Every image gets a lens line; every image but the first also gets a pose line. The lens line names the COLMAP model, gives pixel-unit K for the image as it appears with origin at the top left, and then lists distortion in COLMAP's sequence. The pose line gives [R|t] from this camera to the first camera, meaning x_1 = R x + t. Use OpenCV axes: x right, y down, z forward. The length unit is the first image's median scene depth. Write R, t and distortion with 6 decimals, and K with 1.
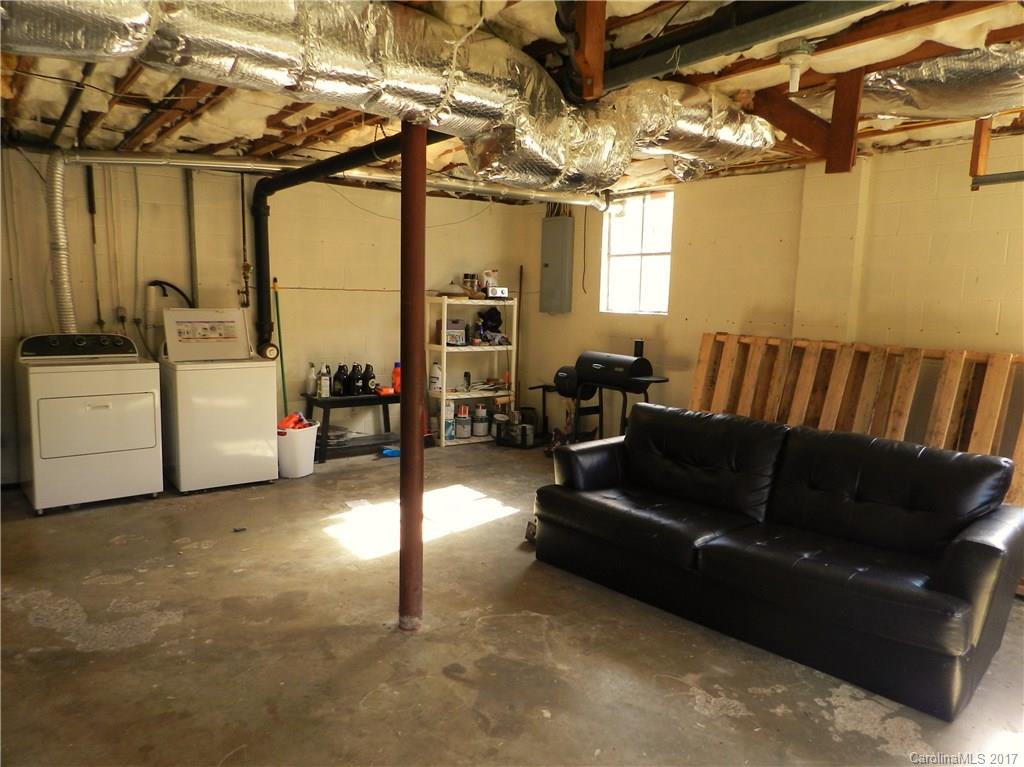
lens RADIAL K [[721.0, 0, 506.9], [0, 721.0, 386.4], [0, 0, 1]] dist [0.002848, 0.002525]
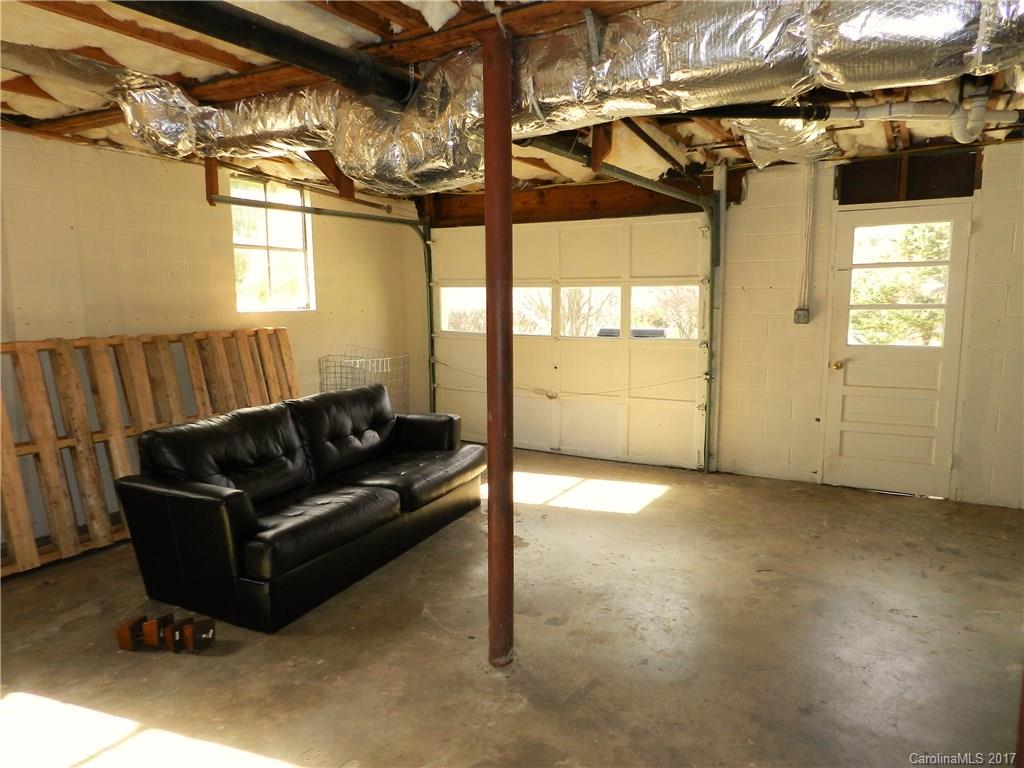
lens RADIAL K [[721.0, 0, 506.9], [0, 721.0, 386.9], [0, 0, 1]] dist [0.002848, 0.002525]
pose [[-0.399205, -0.139867, 0.906130, -0.876173], [0.115669, 0.972717, 0.201105, -0.177034], [-0.909536, 0.185093, -0.372136, 1.216852]]
